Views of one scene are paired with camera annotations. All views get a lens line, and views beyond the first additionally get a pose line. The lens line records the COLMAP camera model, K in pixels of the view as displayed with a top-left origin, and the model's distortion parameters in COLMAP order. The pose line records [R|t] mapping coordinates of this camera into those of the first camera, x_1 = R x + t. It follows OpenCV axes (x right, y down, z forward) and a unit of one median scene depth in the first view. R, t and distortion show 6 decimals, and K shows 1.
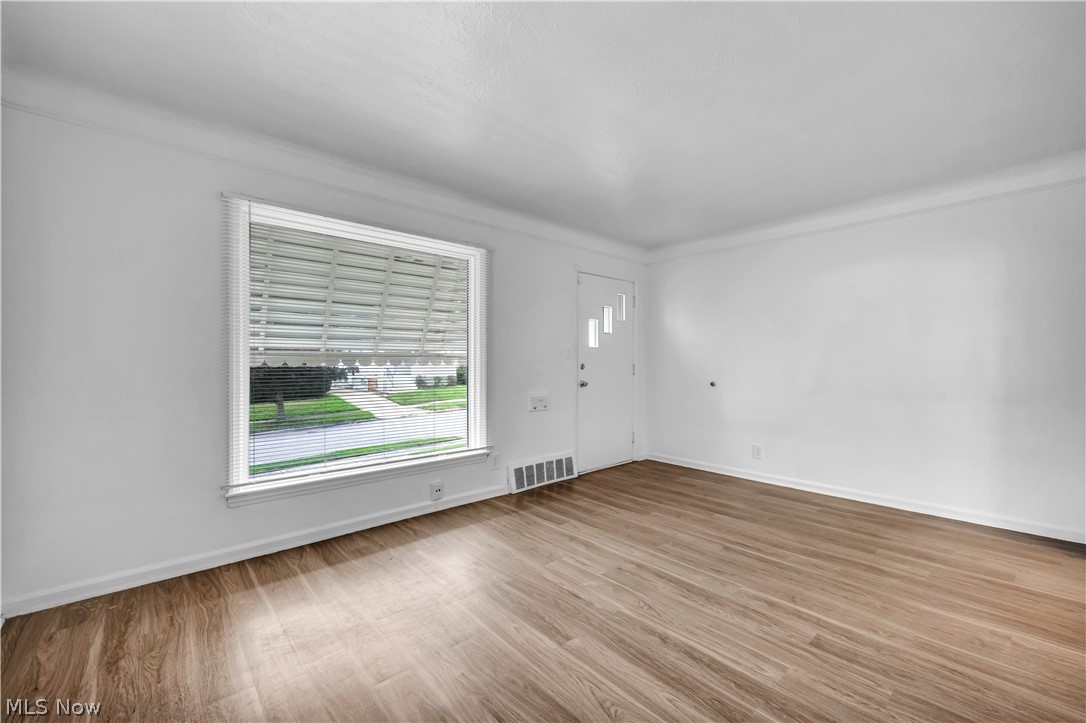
lens RADIAL K [[439.6, 0, 543.0], [0, 439.6, 361.5], [0, 0, 1]] dist [-0.000131, 0.000440]
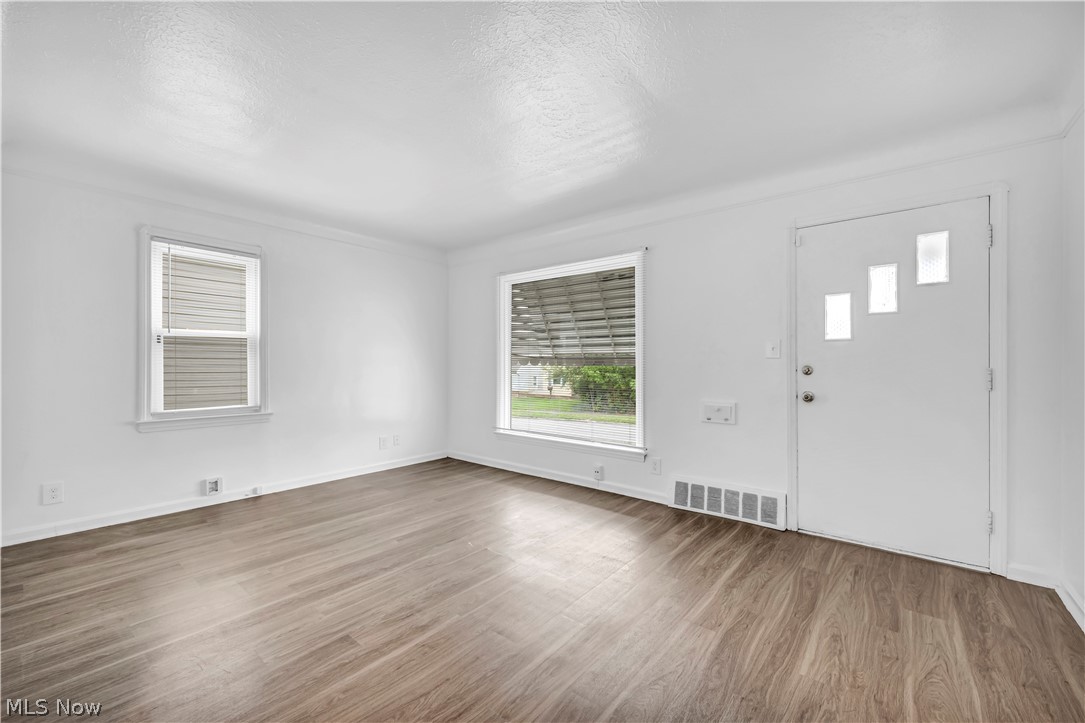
lens RADIAL K [[431.3, 0, 546.6], [0, 431.3, 365.2], [0, 0, 1]] dist [0.000451, -0.000037]
pose [[0.158610, 0.002410, -0.987338, 0.811761], [0.000228, 0.999997, 0.002477, 0.003981], [0.987341, -0.000618, 0.158609, 0.629668]]
